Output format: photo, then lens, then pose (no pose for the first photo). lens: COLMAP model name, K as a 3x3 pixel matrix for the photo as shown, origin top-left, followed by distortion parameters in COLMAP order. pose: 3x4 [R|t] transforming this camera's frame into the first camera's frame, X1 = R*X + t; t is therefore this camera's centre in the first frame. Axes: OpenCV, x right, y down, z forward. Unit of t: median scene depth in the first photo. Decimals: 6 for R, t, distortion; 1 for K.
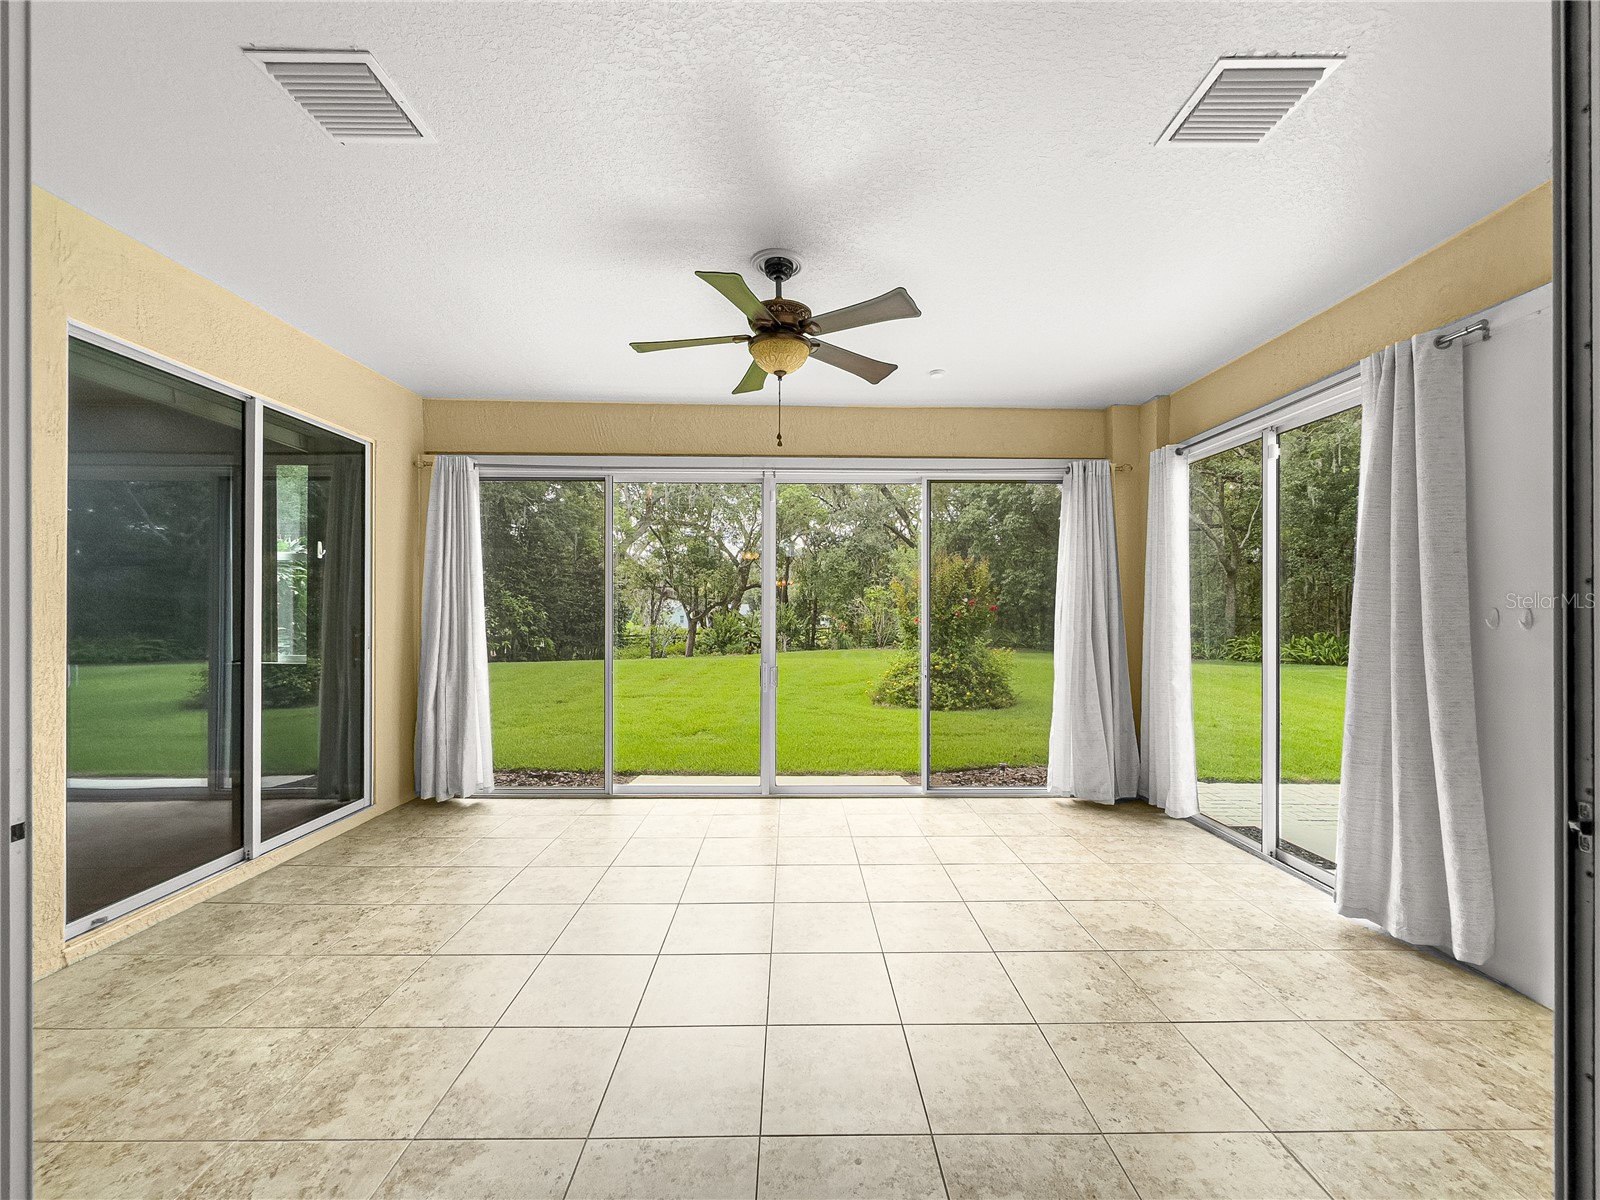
lens RADIAL K [[640.7, 0, 796.1], [0, 640.7, 607.2], [0, 0, 1]] dist [-0.005049, -0.000180]
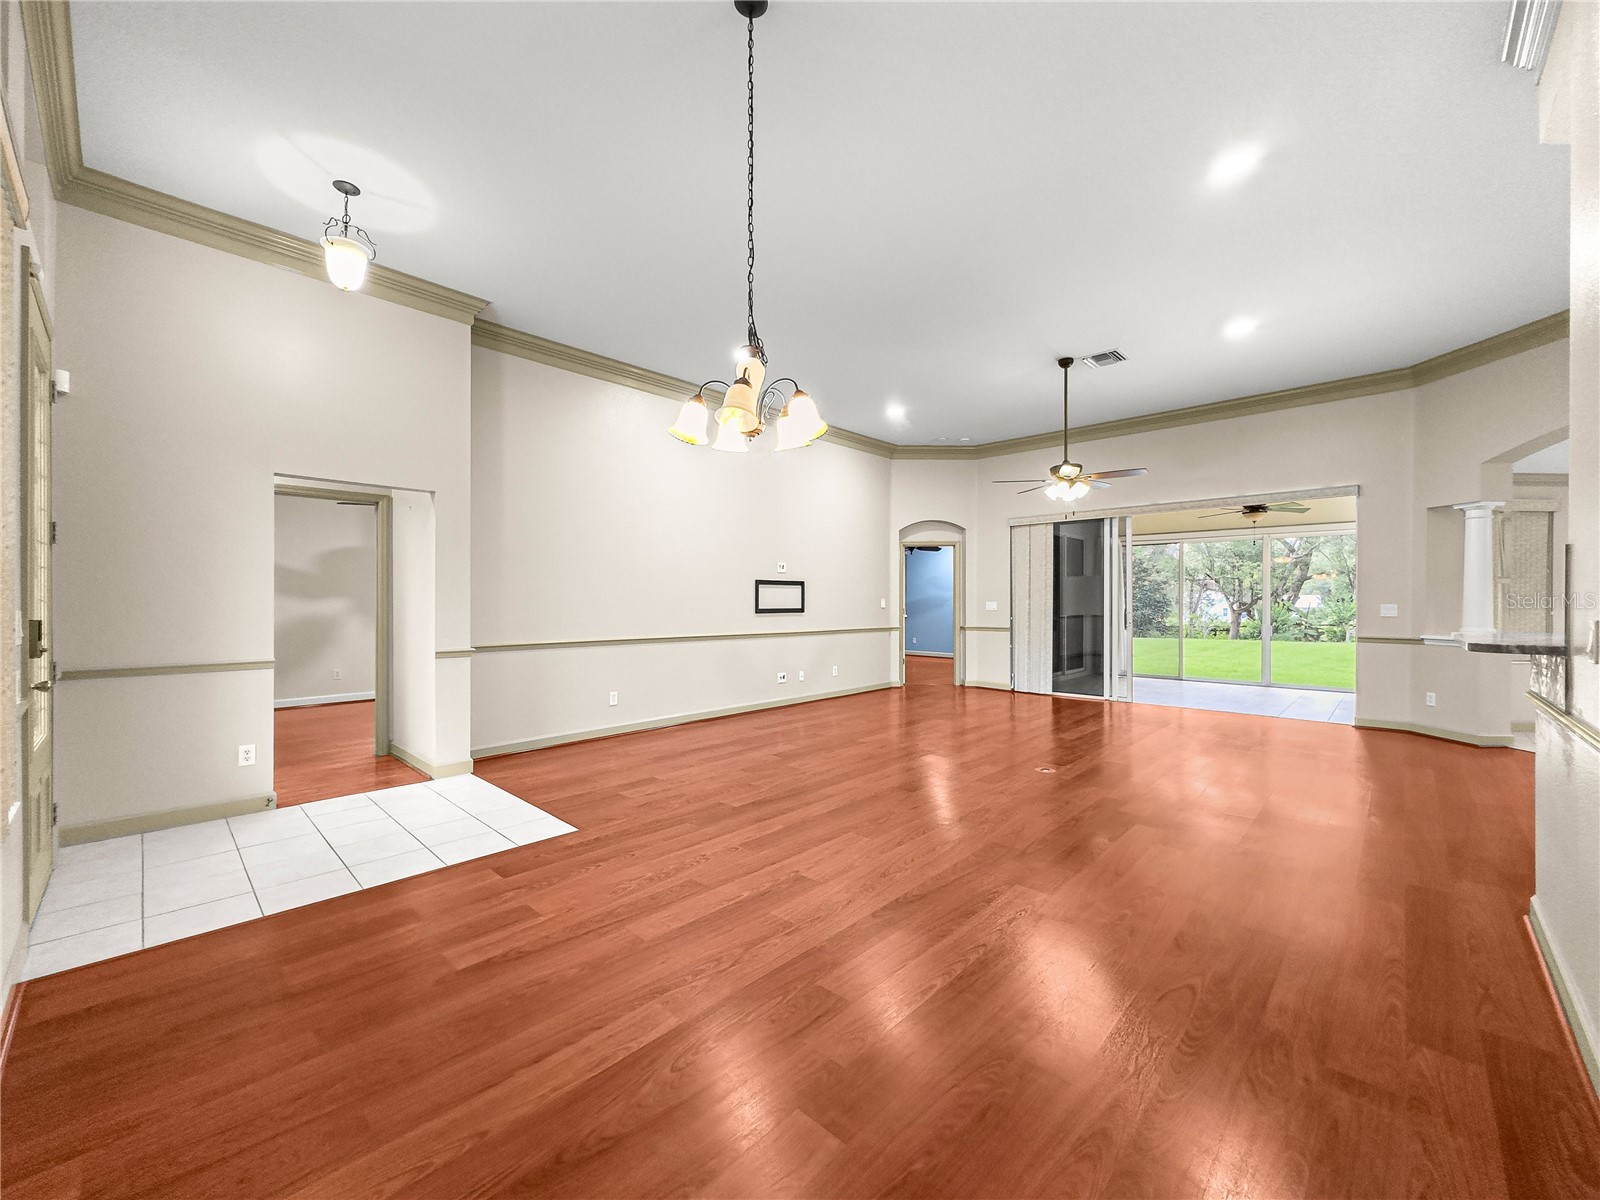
lens RADIAL K [[639.1, 0, 800.3], [0, 639.1, 602.8], [0, 0, 1]] dist [0.000793, 0.000022]
pose [[0.721979, -0.000187, -0.691915, 0.166553], [0.003633, 0.999987, 0.003520, 0.001125], [0.691906, -0.005055, 0.721970, -0.865567]]
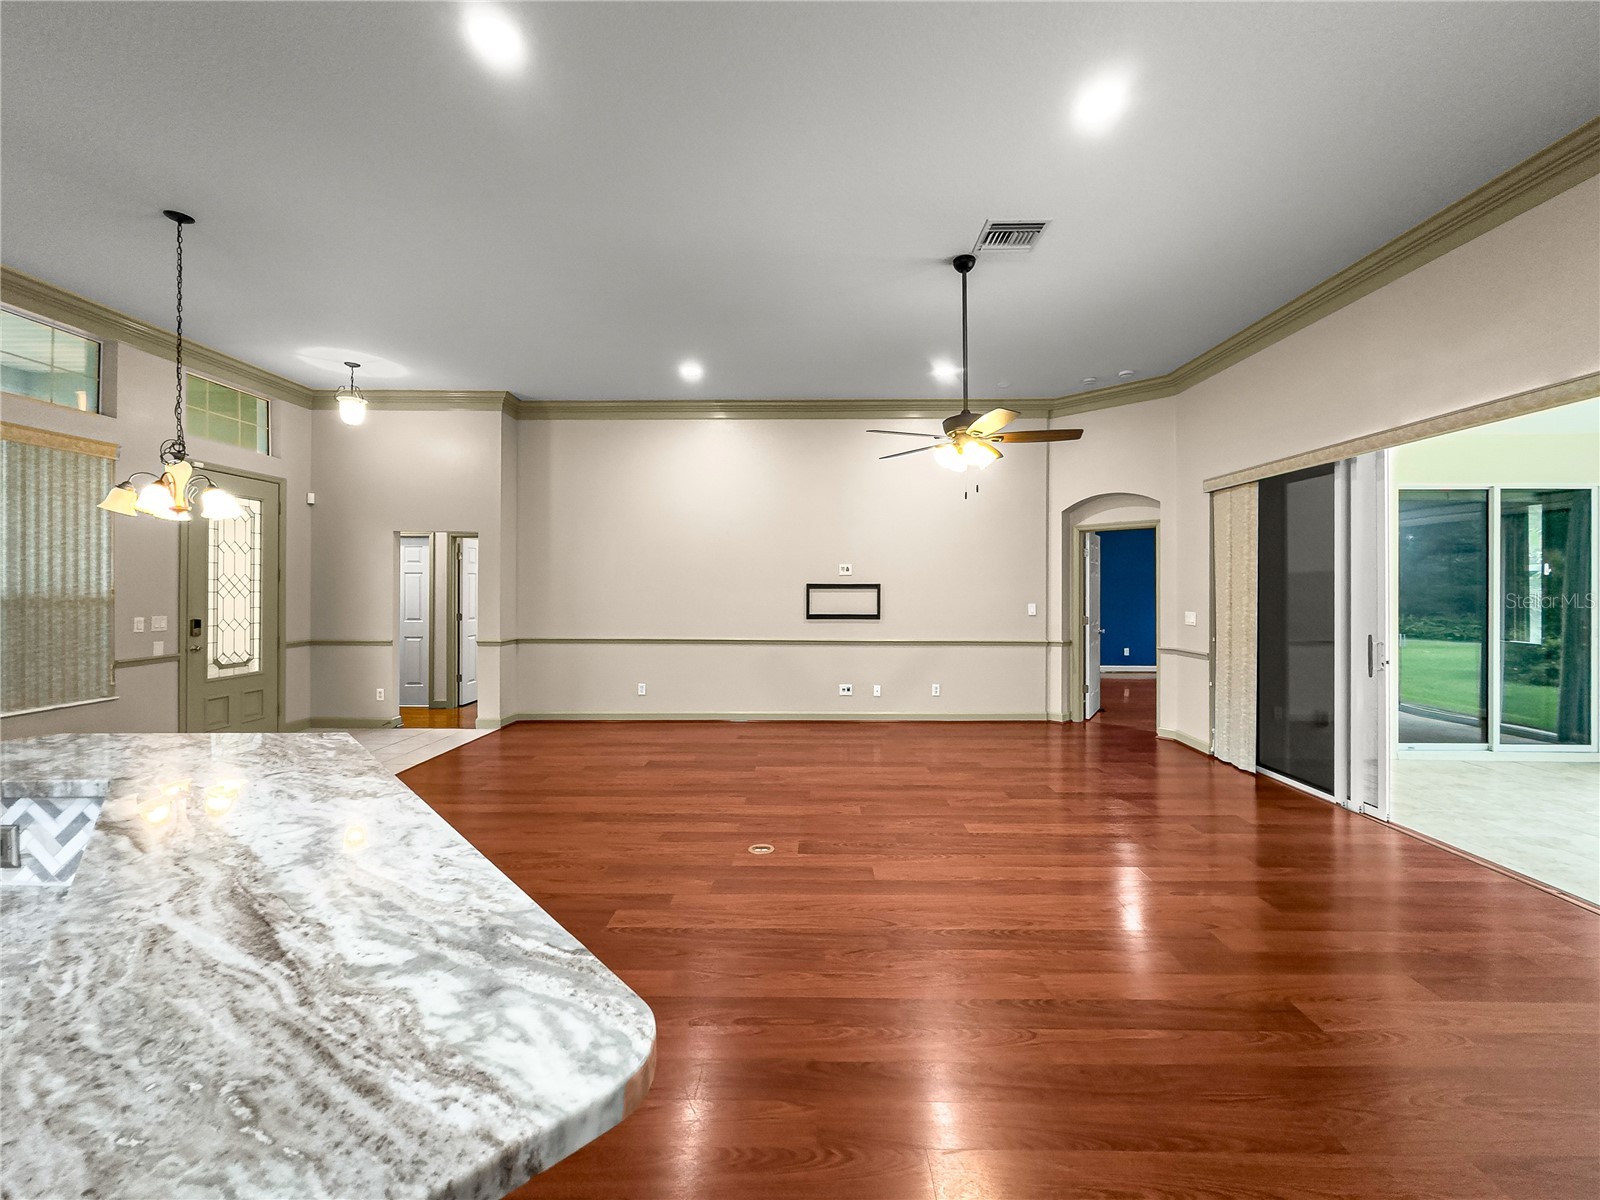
lens RADIAL K [[650.9, 0, 807.2], [0, 650.9, 586.6], [0, 0, 1]] dist [-0.000786, 0.000430]
pose [[-0.019699, -0.001548, -0.999805, 0.352603], [0.002233, 0.999996, -0.001592, -0.020716], [0.999803, -0.002264, -0.019695, -0.307357]]
